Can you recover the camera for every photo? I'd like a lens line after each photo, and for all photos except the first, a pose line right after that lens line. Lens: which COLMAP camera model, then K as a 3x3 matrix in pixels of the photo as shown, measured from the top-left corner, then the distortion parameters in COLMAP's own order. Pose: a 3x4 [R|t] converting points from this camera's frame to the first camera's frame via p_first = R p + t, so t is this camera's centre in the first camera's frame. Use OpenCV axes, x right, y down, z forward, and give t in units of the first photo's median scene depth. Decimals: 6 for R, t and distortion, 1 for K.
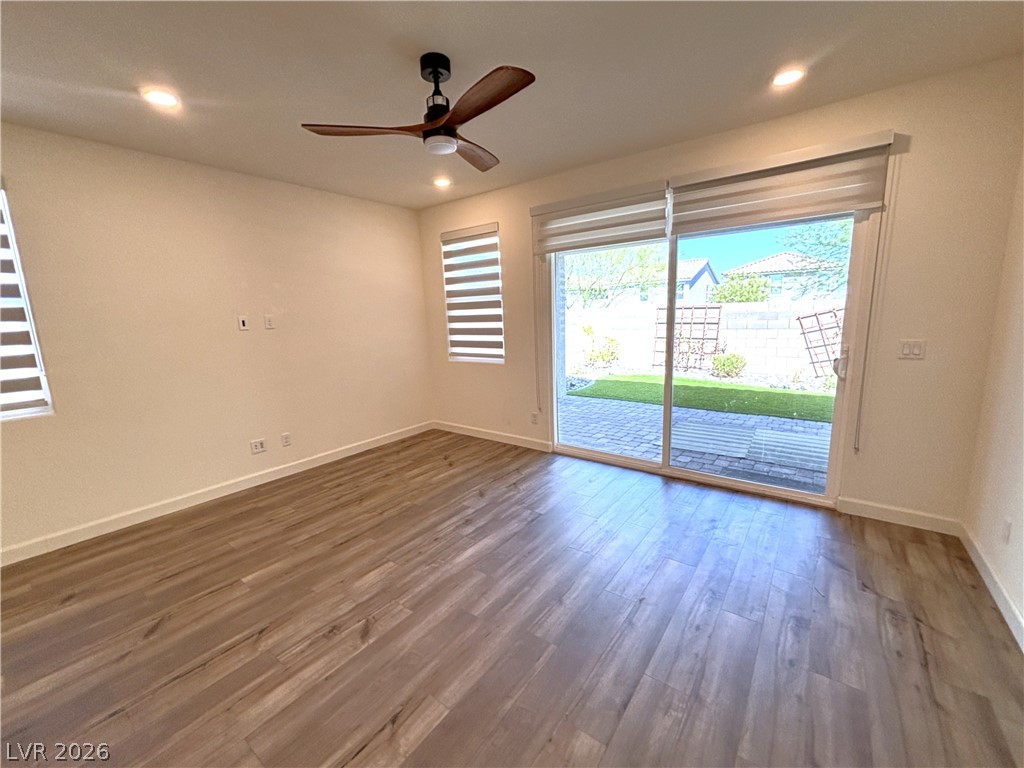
lens RADIAL K [[410.4, 0, 514.2], [0, 410.4, 386.0], [0, 0, 1]] dist [0.001998, -0.000299]
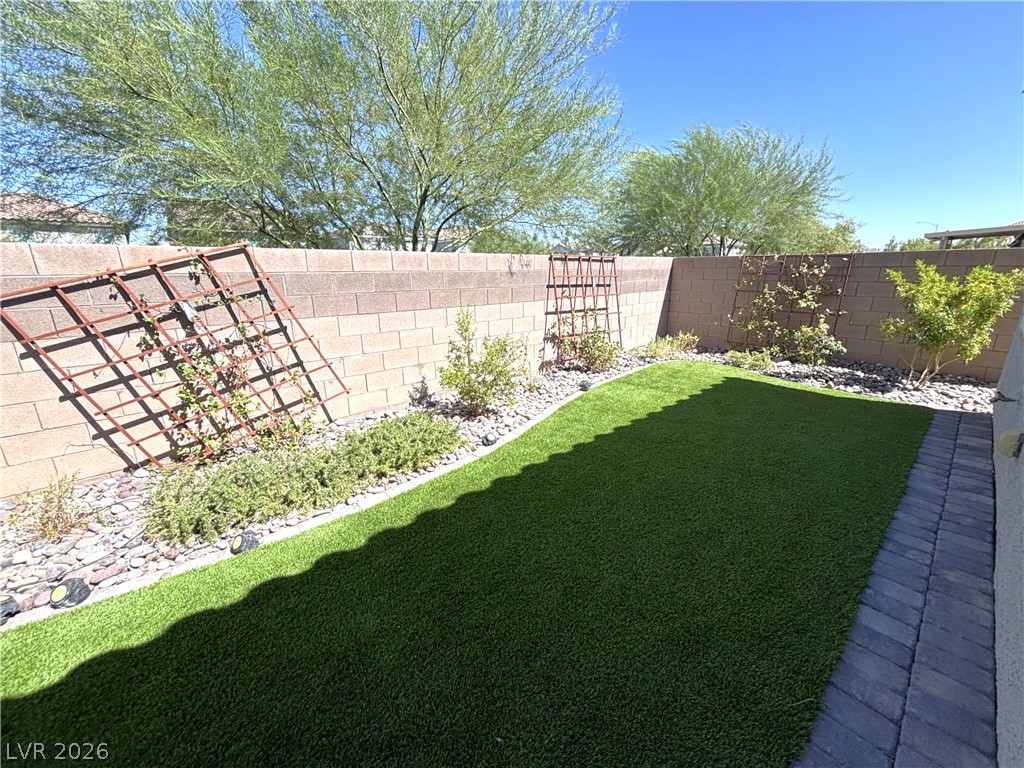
lens RADIAL K [[410.4, 0, 515.7], [0, 410.4, 382.9], [0, 0, 1]] dist [0.001998, -0.000299]
pose [[0.184958, -0.229492, 0.955575, 1.386786], [0.174876, 0.964519, 0.197791, -0.305802], [-0.967062, 0.130524, 0.218529, 1.725468]]
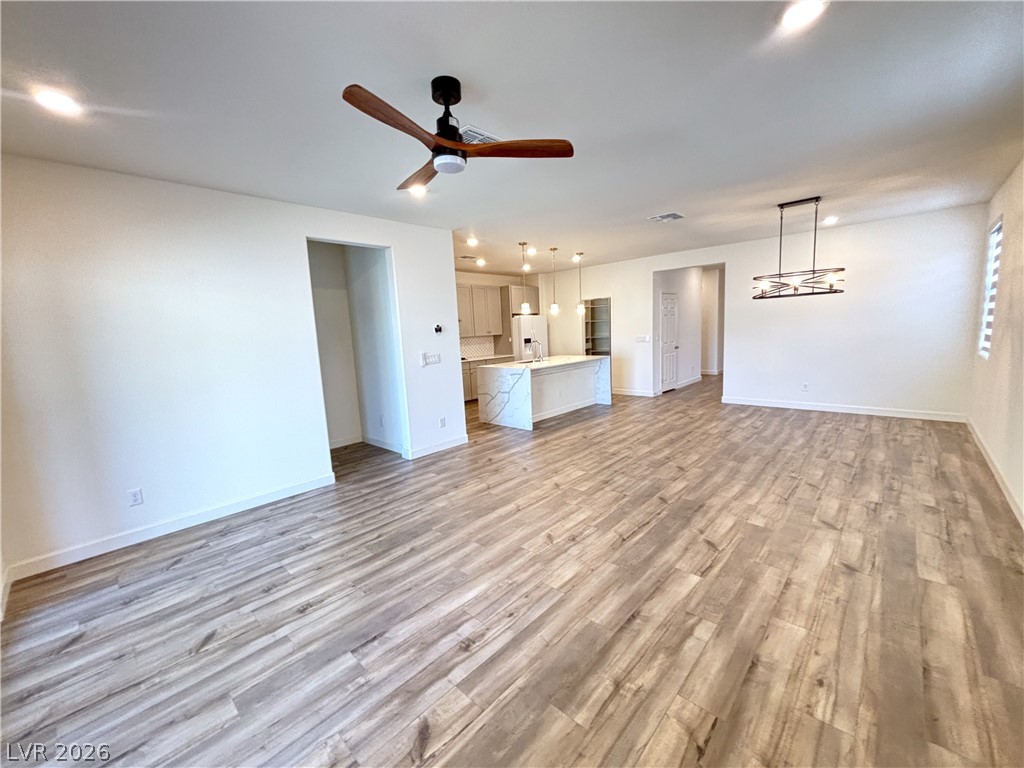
lens RADIAL K [[410.4, 0, 511.7], [0, 410.4, 382.7], [0, 0, 1]] dist [0.001998, -0.000299]
pose [[-0.990258, 0.066197, 0.122505, -0.290489], [0.100486, 0.948760, 0.299596, -0.257482], [-0.096396, 0.308987, -0.946168, 1.467210]]
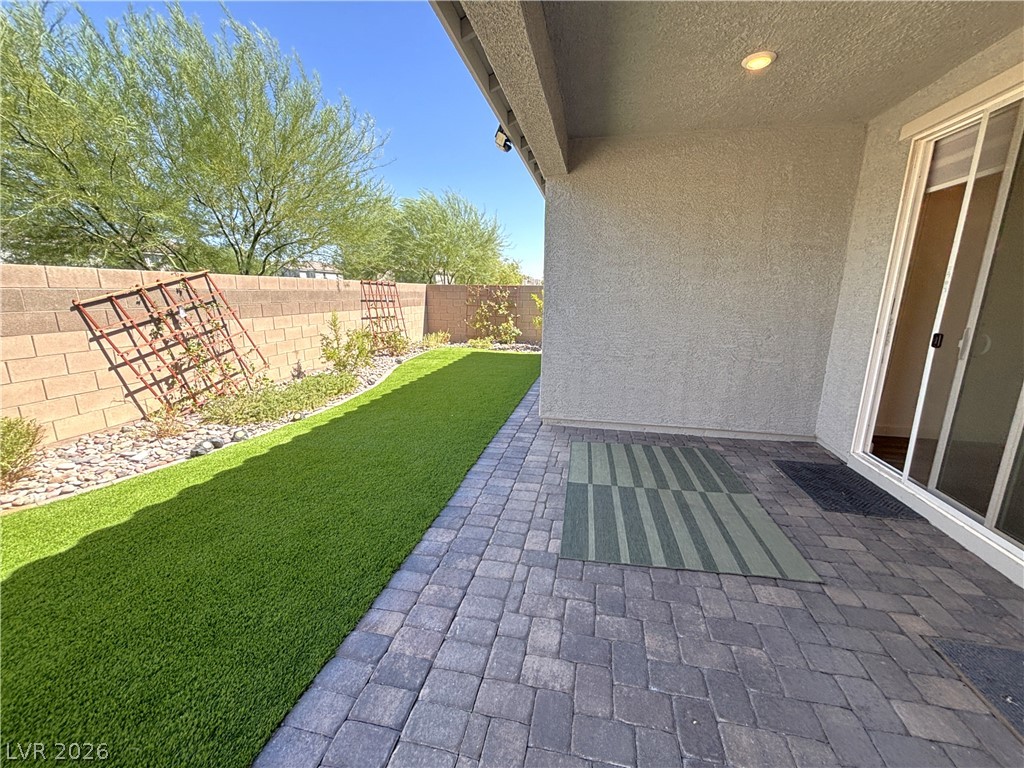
lens RADIAL K [[410.4, 0, 512.2], [0, 410.4, 380.1], [0, 0, 1]] dist [0.001998, -0.000299]
pose [[-0.433689, -0.158687, 0.886979, 0.221930], [0.164477, 0.953890, 0.251079, -0.357207], [-0.885924, 0.254778, -0.387592, 2.260354]]
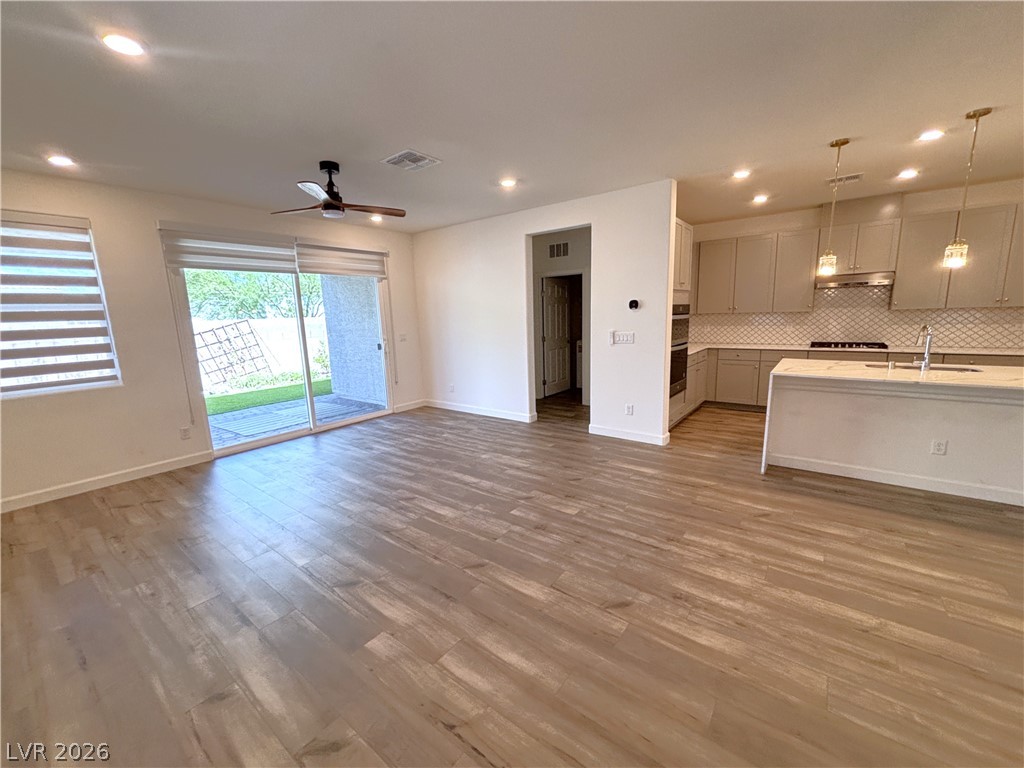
lens RADIAL K [[410.4, 0, 513.9], [0, 410.4, 383.3], [0, 0, 1]] dist [0.001998, -0.000299]
pose [[0.010298, -0.137401, 0.990462, -1.300060], [0.207811, 0.969182, 0.132289, -0.004124], [-0.978115, 0.204466, 0.038535, 0.265835]]
